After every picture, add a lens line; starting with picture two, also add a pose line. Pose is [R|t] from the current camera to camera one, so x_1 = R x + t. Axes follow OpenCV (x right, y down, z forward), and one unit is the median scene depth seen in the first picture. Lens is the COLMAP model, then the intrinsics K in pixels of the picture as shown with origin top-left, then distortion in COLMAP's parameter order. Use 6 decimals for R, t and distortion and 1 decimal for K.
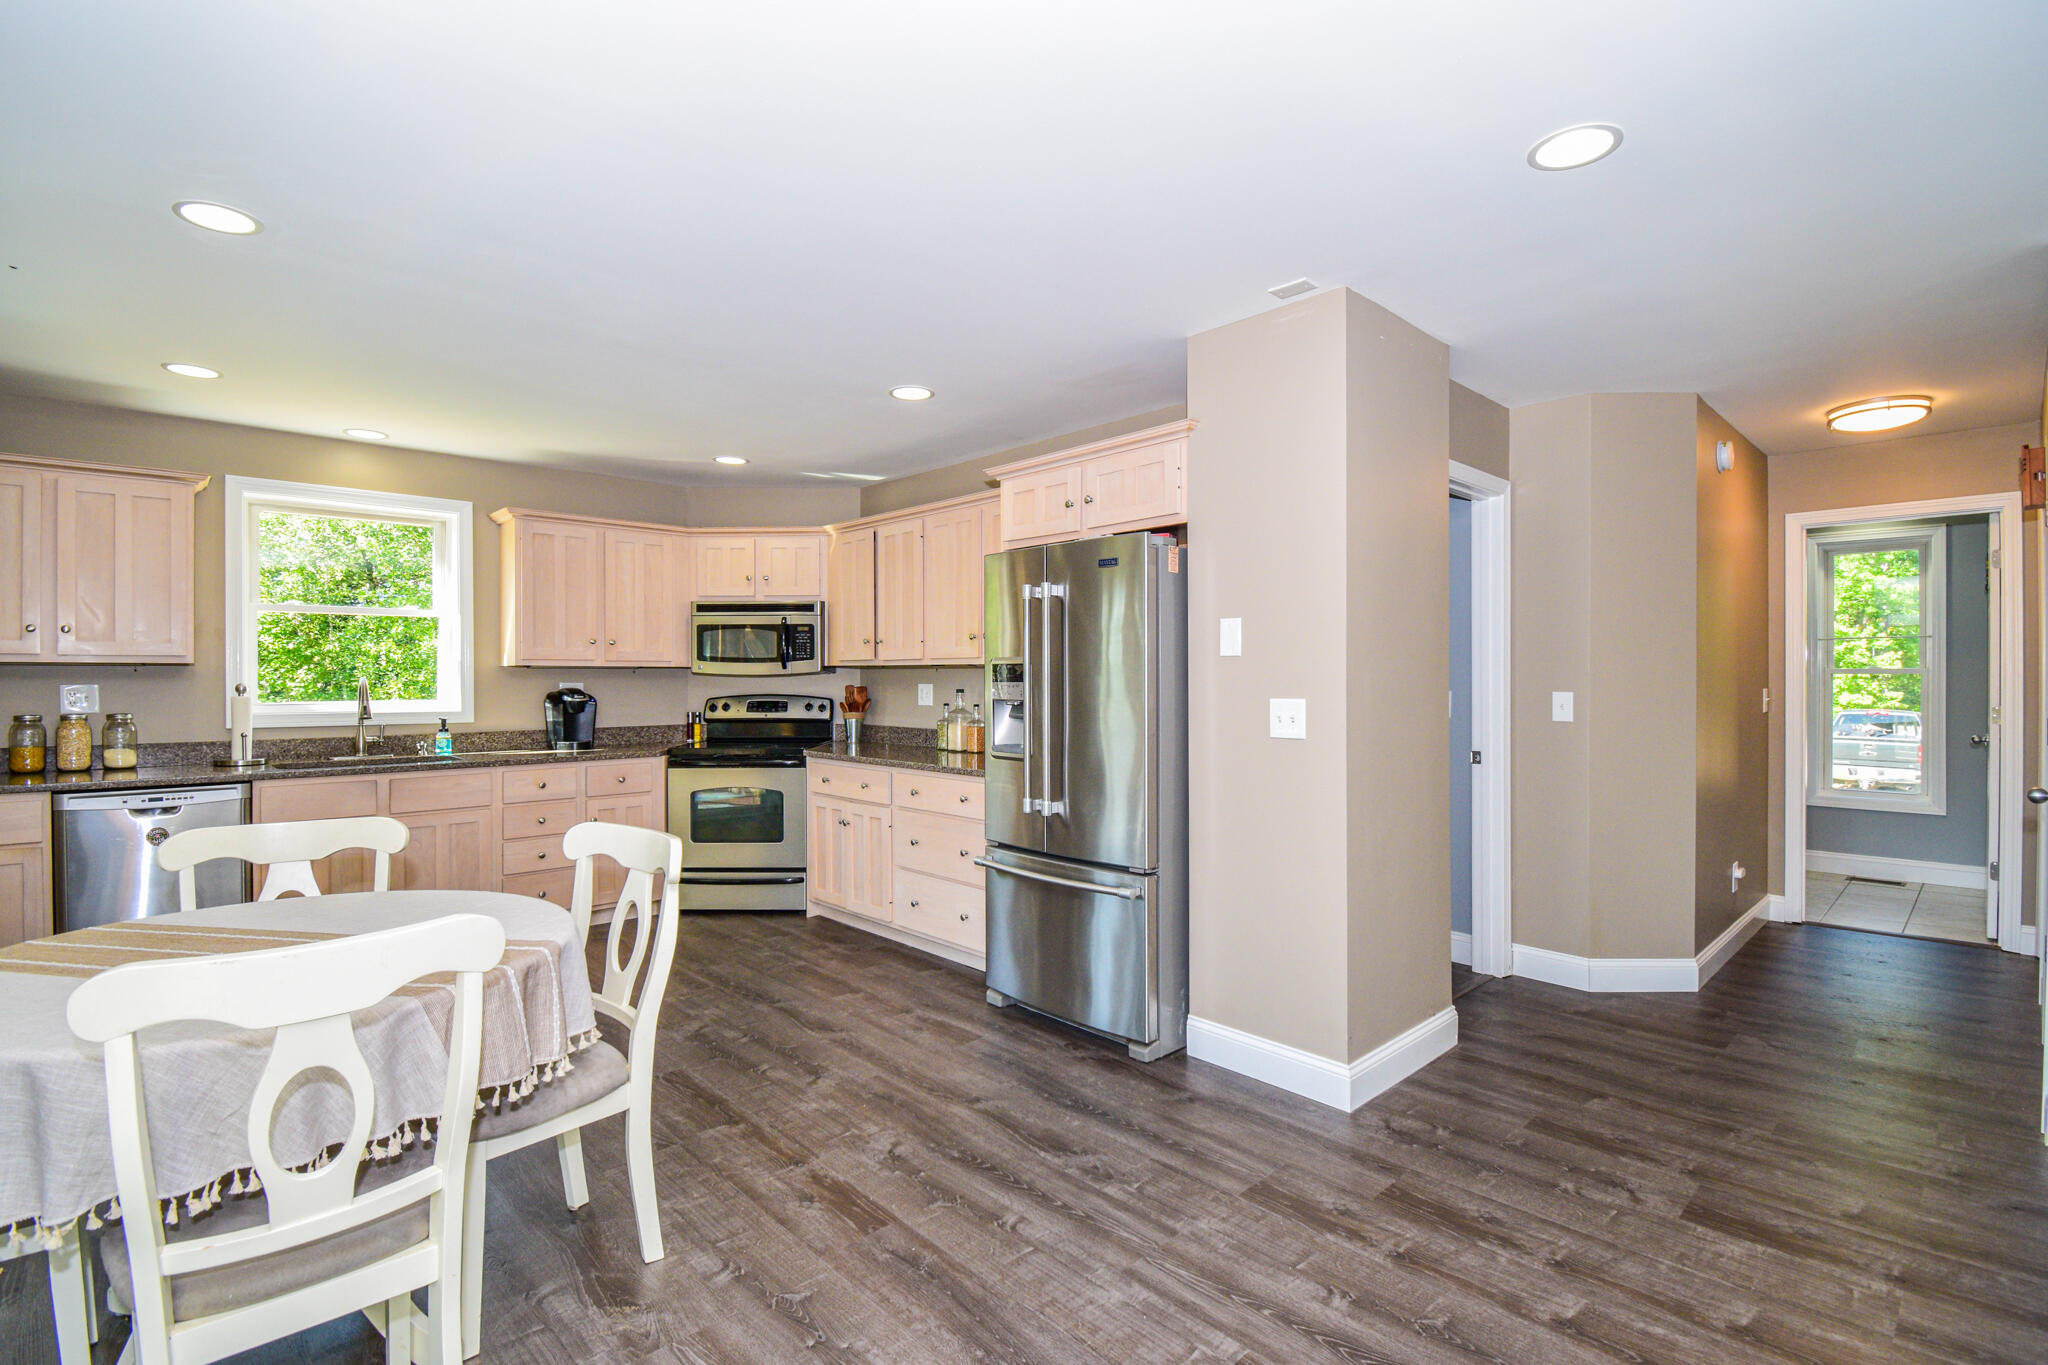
lens RADIAL K [[940.4, 0, 1024.0], [0, 940.4, 682.5], [0, 0, 1]] dist [-0.001366, -0.000092]
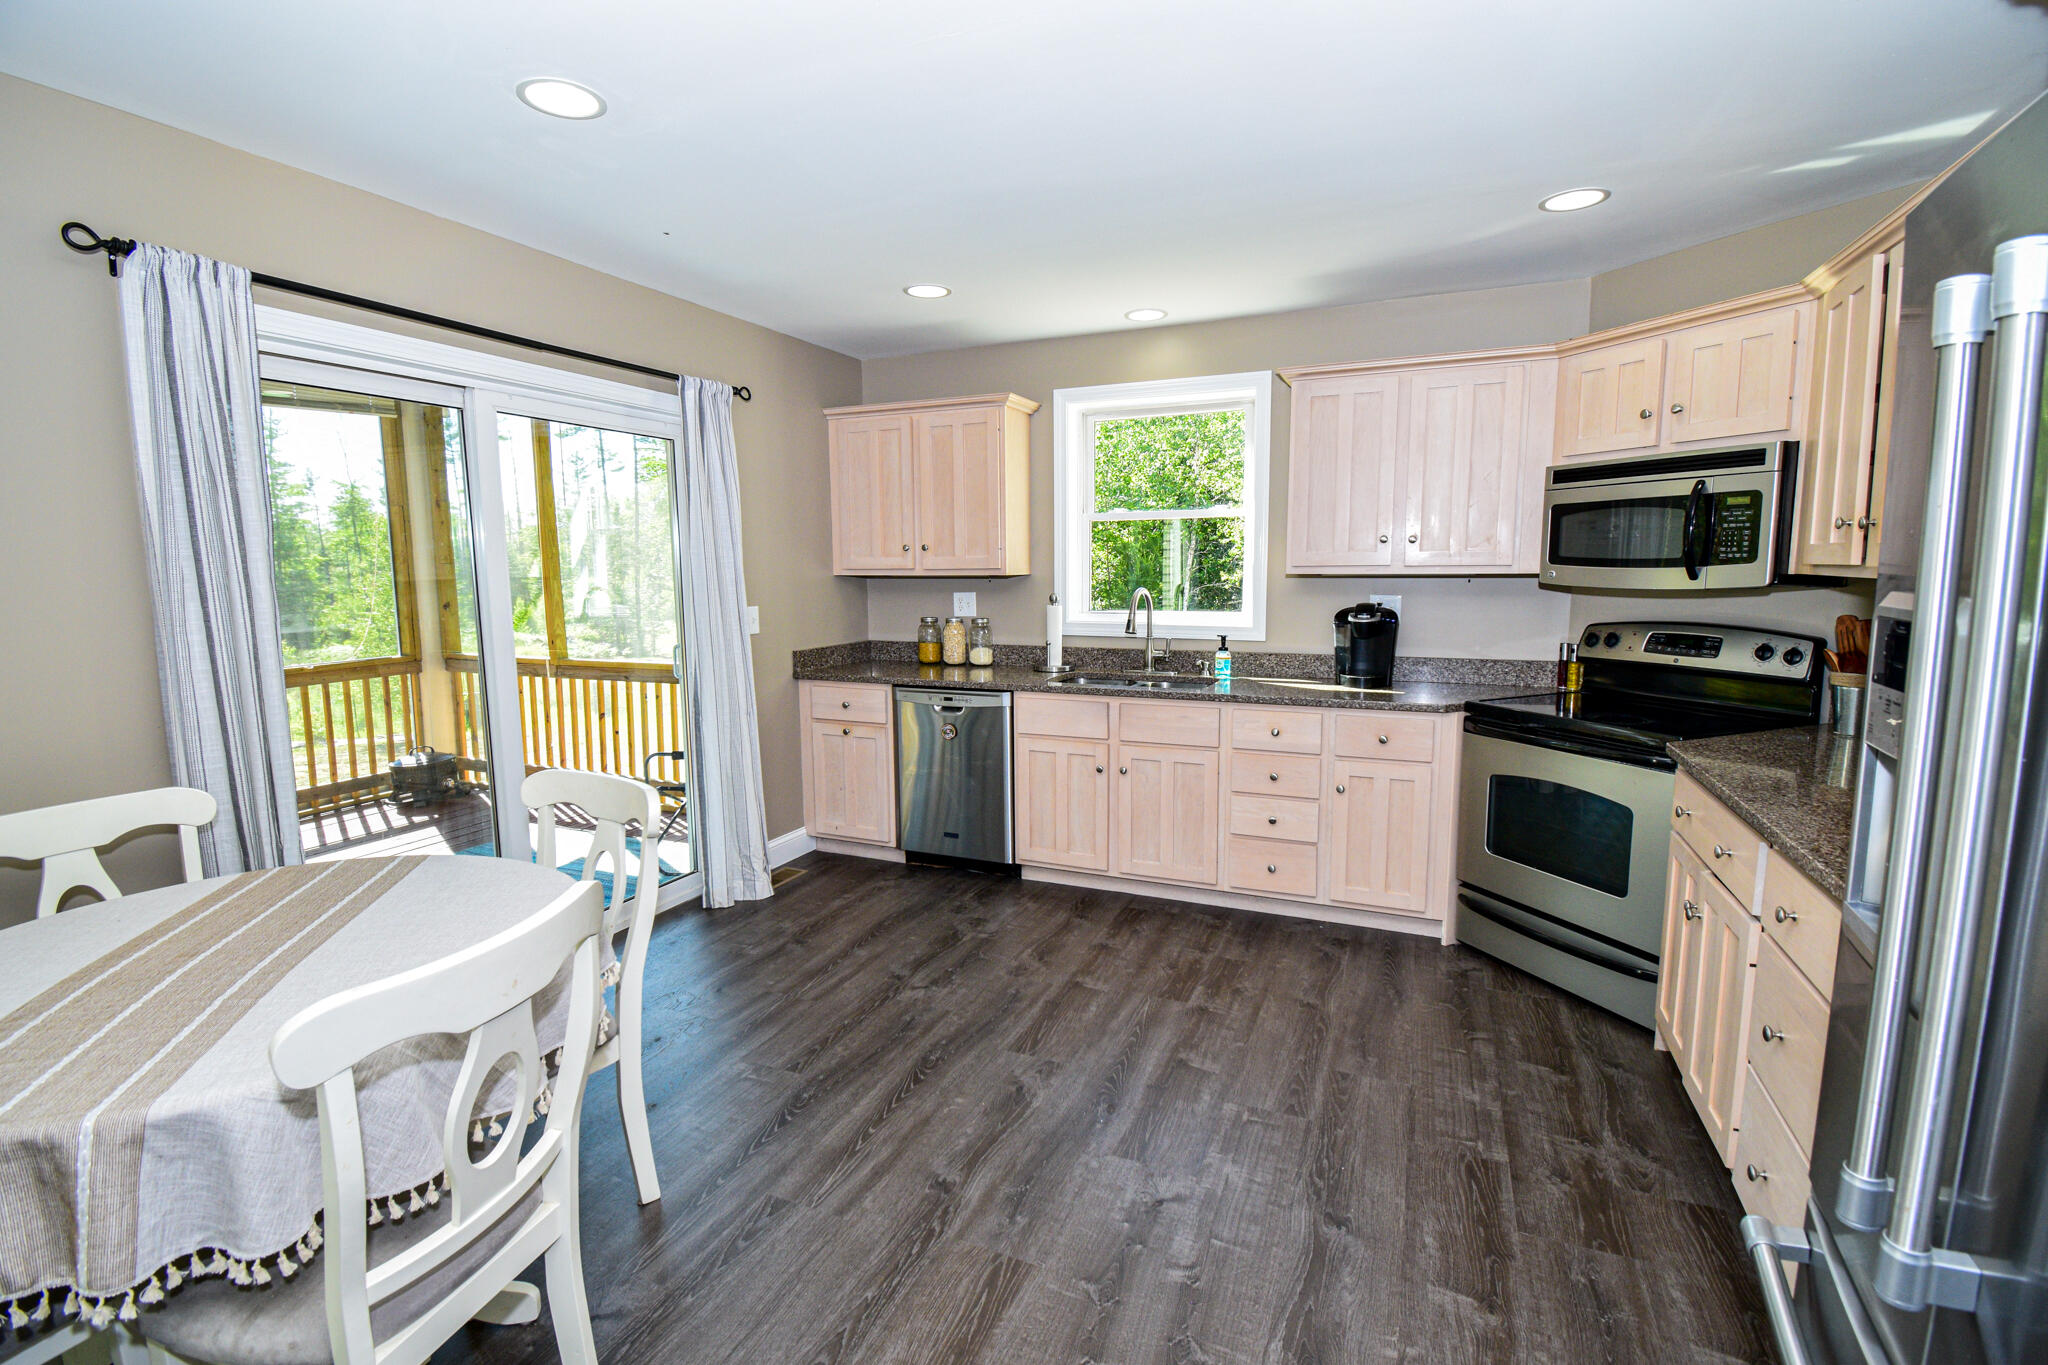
lens RADIAL K [[920.0, 0, 1024.0], [0, 920.0, 682.5], [0, 0, 1]] dist [0.001442, -0.000048]
pose [[0.394679, 0.113953, -0.911726, 0.082386], [0.000339, 0.992261, 0.124166, -0.022802], [0.918819, -0.049314, 0.391586, 0.474399]]
